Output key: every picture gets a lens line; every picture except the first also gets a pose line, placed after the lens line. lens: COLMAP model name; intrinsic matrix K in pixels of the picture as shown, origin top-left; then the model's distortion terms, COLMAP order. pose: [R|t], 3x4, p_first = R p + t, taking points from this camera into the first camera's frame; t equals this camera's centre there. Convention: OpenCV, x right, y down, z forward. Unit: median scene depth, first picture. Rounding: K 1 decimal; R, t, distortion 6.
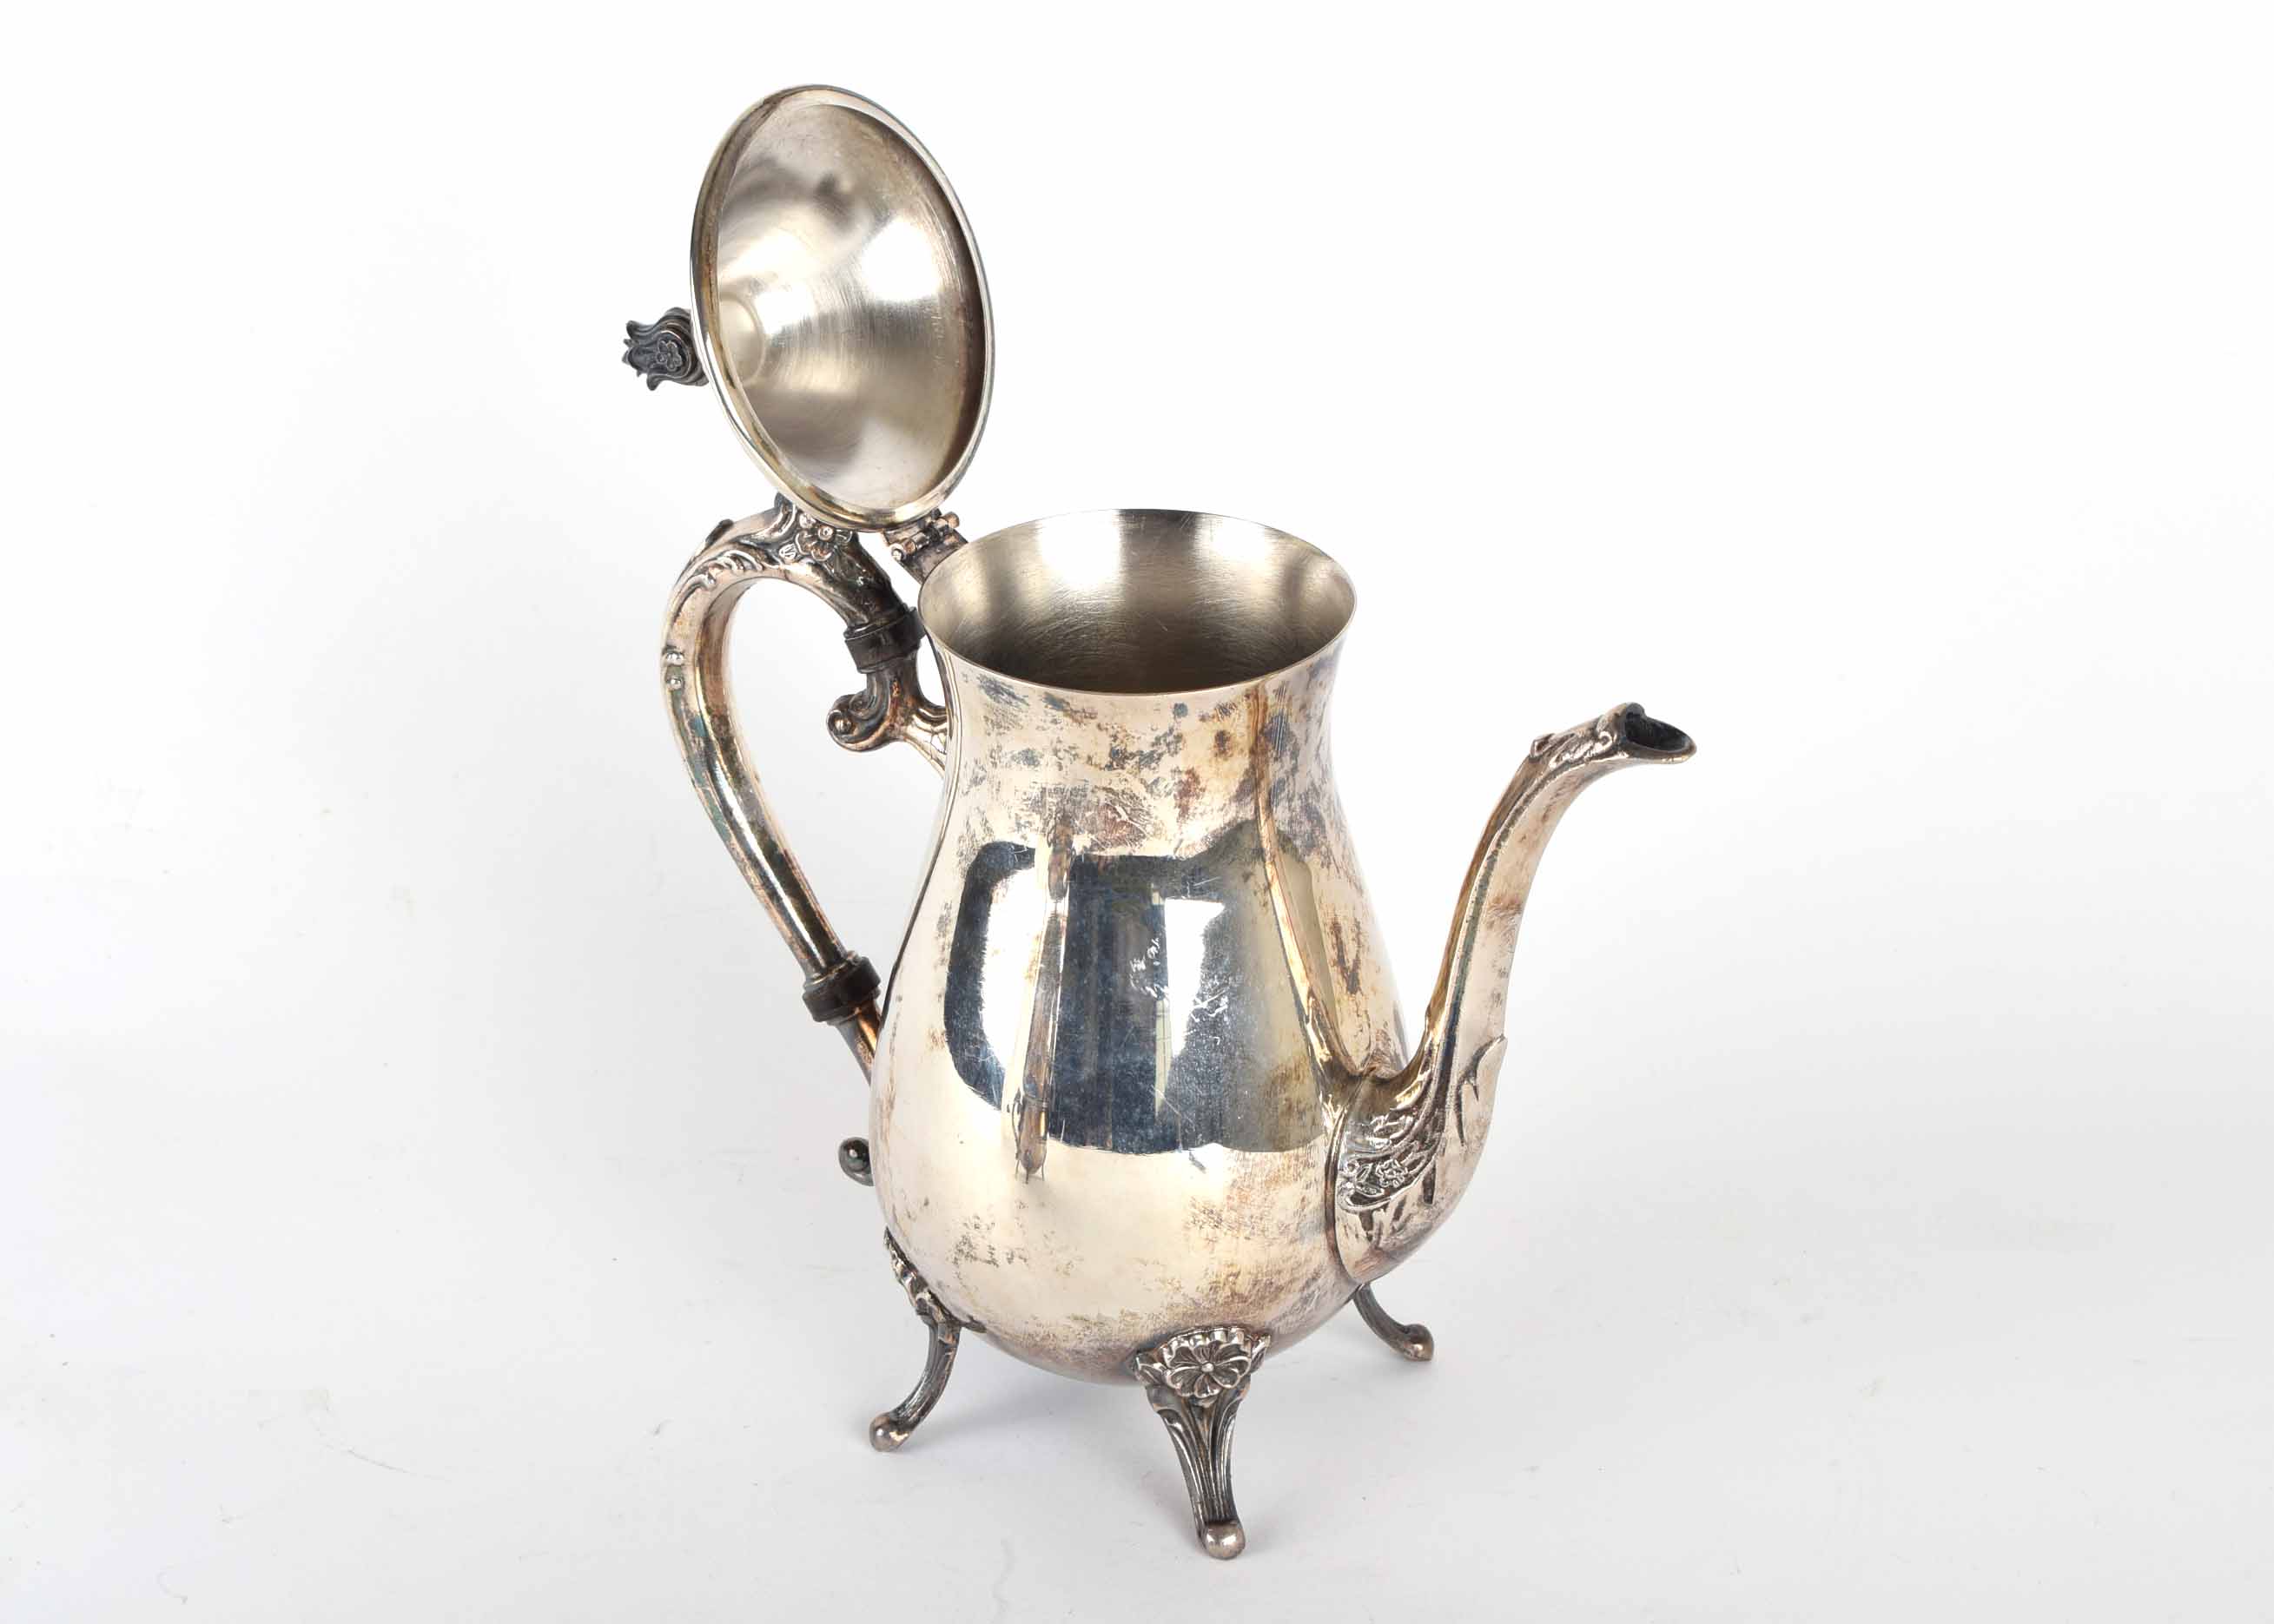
lens RADIAL K [[5625.0, 0, 1137.0], [0, 5625.0, 812.0], [0, 0, 1]] dist [-0.014491, -0.038282]
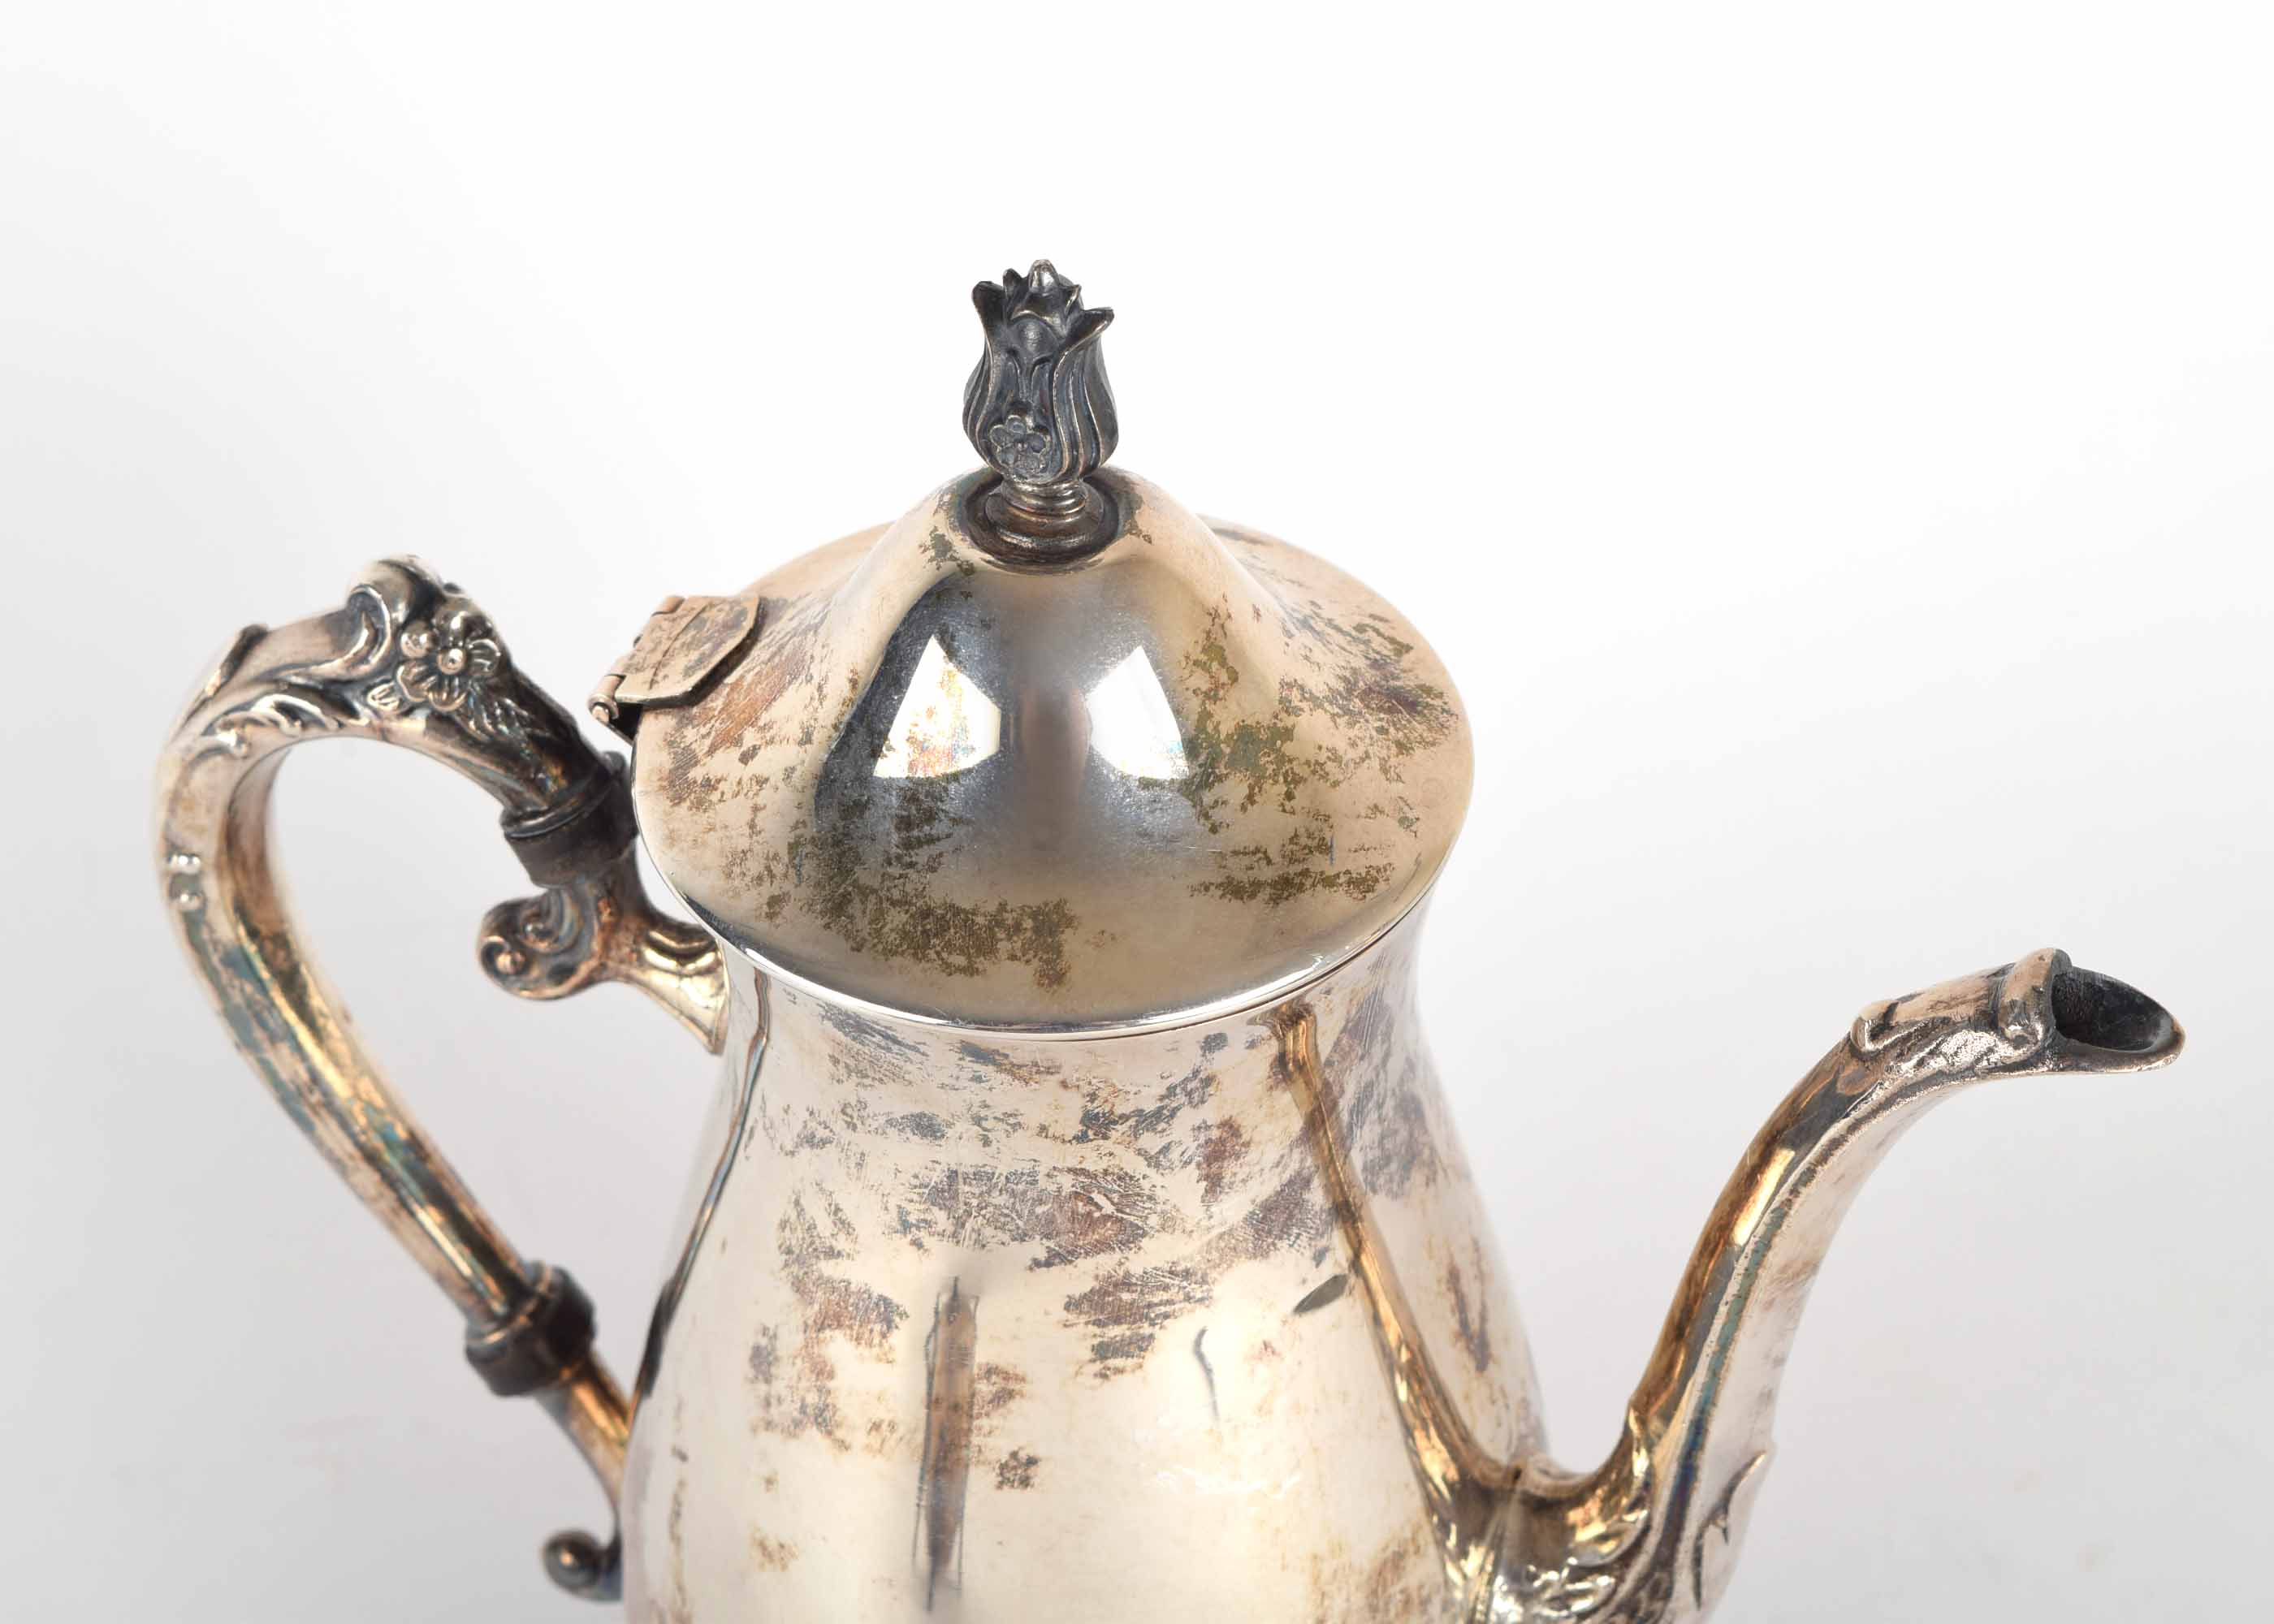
lens RADIAL K [[5334.3, 0, 1137.0], [0, 5334.3, 812.0], [0, 0, 1]] dist [0.083304, 0.039501]
pose [[0.982954, -0.121817, 0.137704, -0.064075], [0.088923, 0.970561, 0.223842, -0.147458], [-0.160918, -0.207781, 0.964848, 0.493982]]
